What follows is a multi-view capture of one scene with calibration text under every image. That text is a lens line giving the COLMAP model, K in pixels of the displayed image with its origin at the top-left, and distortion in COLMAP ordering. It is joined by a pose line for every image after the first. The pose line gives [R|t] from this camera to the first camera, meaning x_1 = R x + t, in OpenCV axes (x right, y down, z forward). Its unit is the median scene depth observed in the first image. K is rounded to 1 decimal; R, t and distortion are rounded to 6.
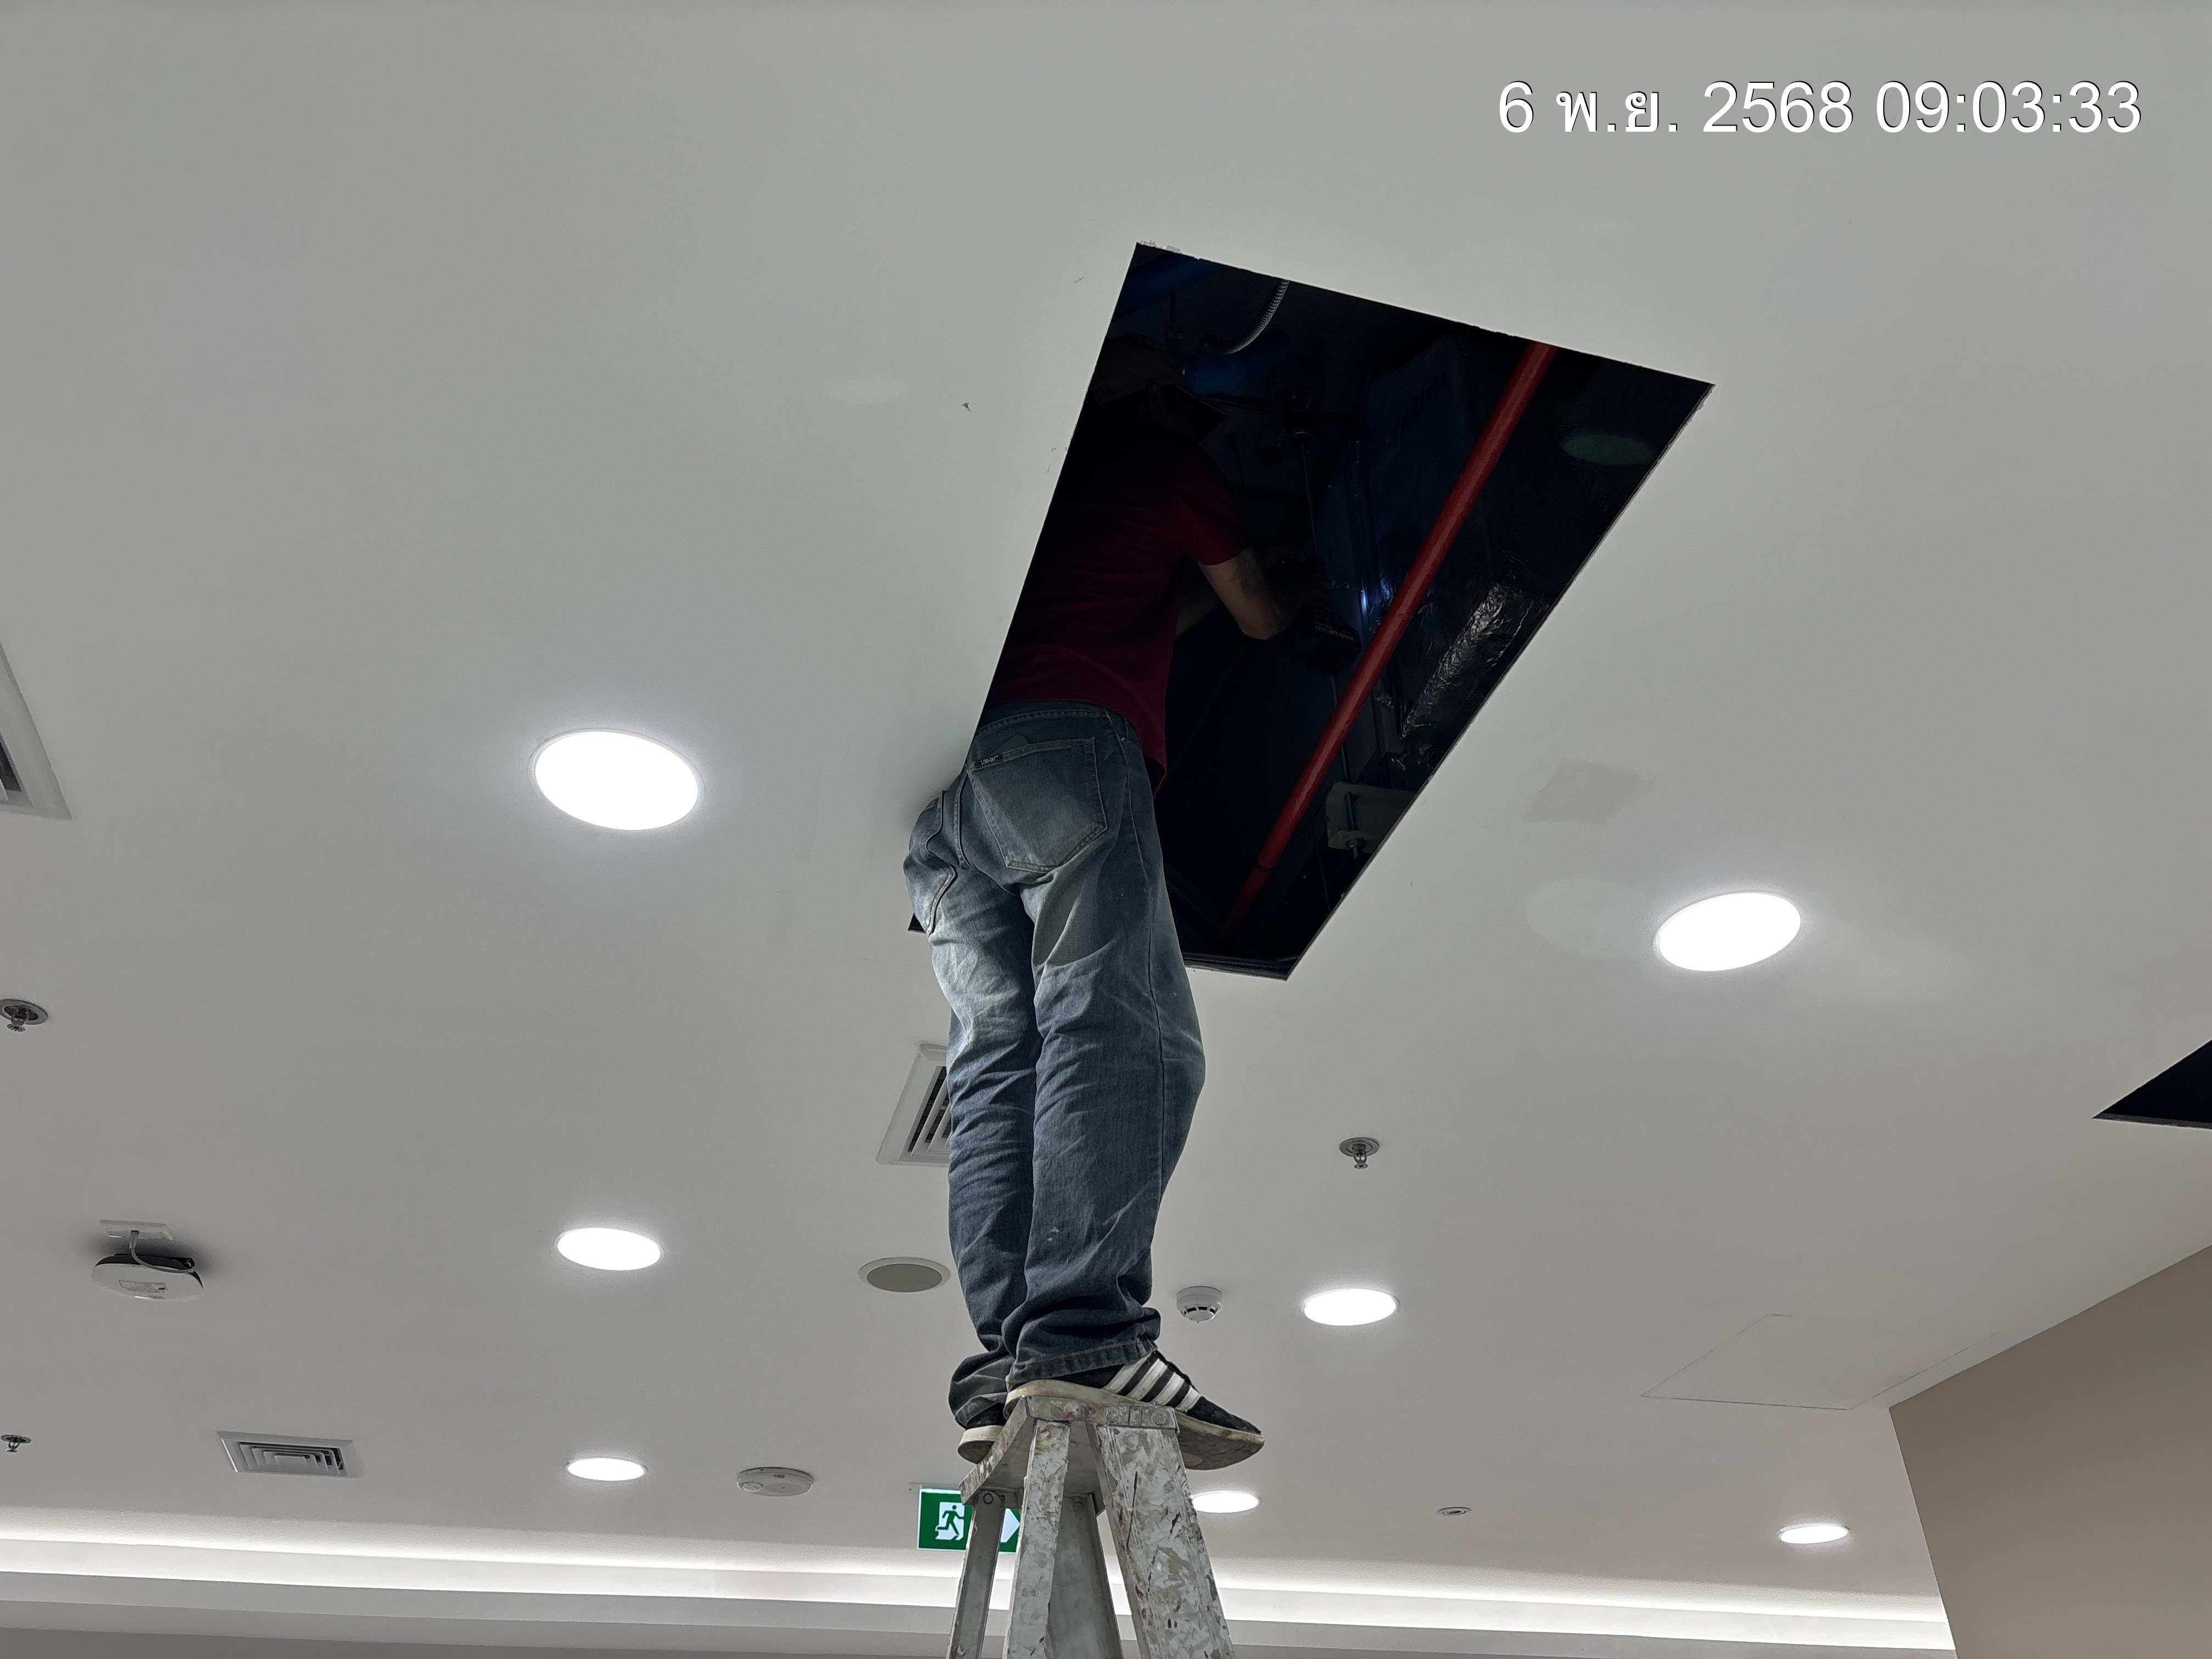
lens RADIAL K [[1682.4, 0, 1106.0], [0, 1682.4, 829.5], [0, 0, 1]] dist [0.109137, -0.102596]
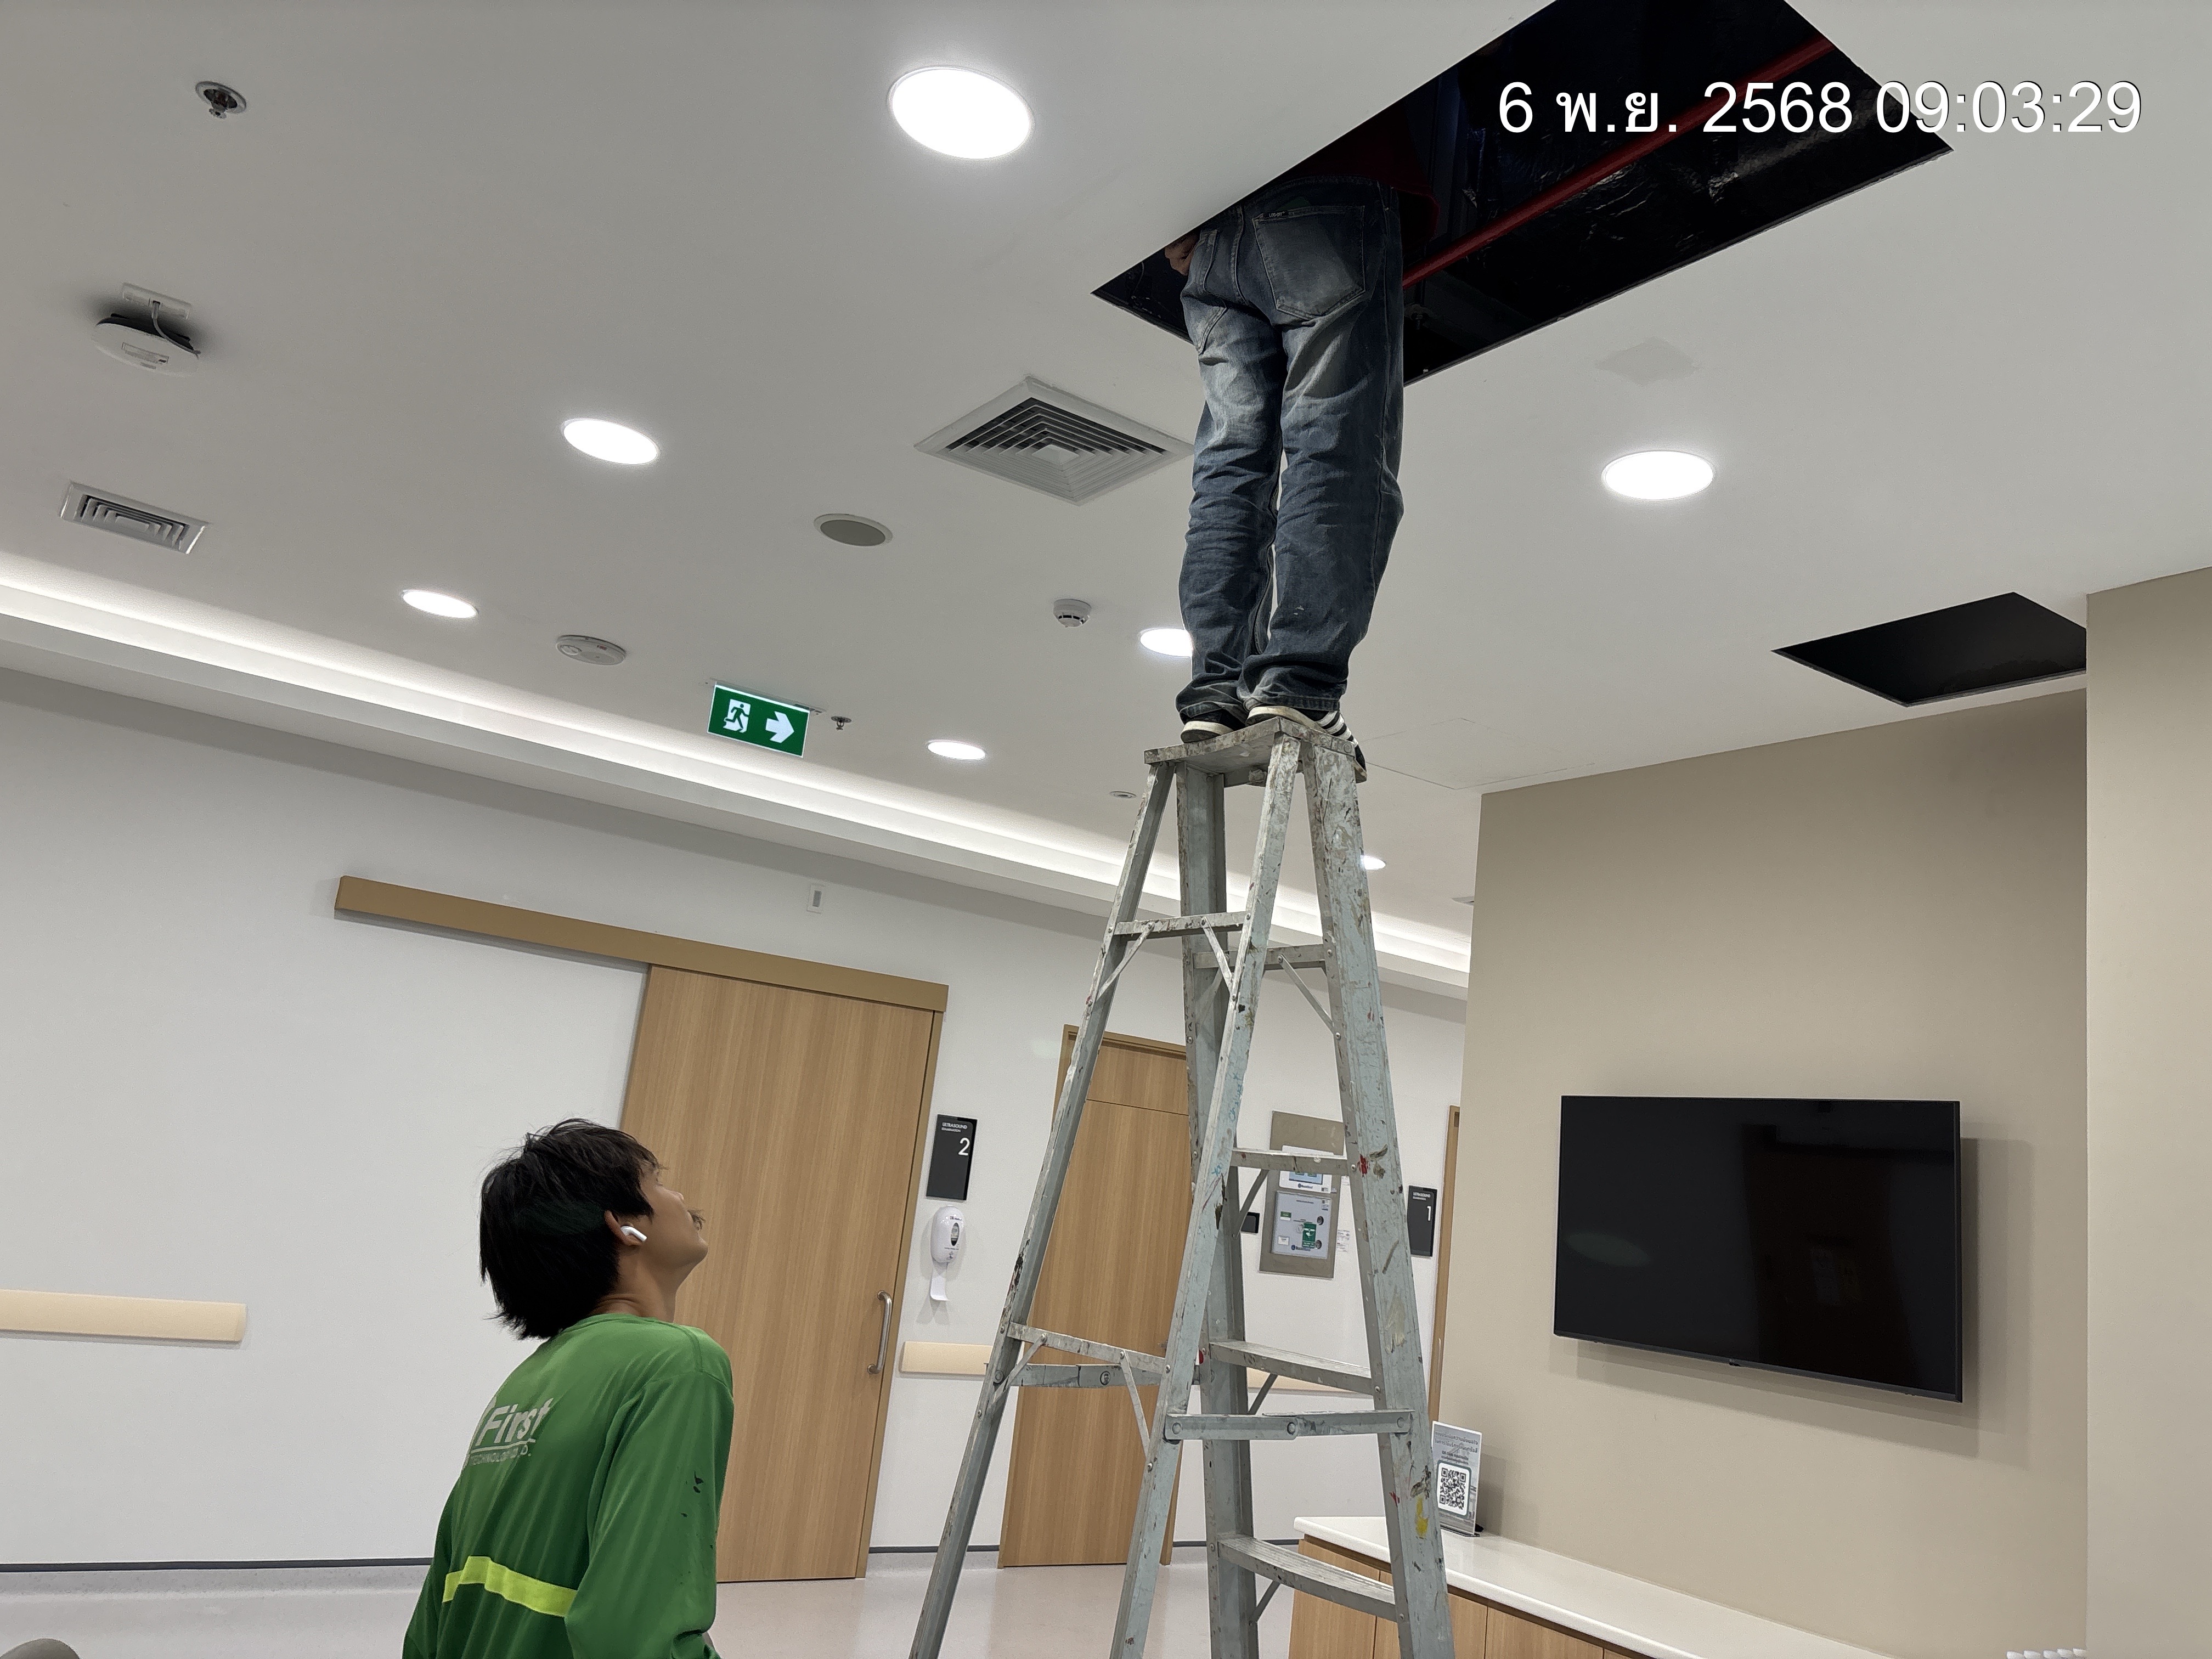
lens RADIAL K [[1682.4, 0, 1106.0], [0, 1682.4, 829.5], [0, 0, 1]] dist [0.109137, -0.102596]
pose [[0.941600, 0.195586, 0.274109, -0.476193], [-0.290974, 0.882295, 0.369986, -0.063453], [-0.169481, -0.428138, 0.887679, -0.256534]]
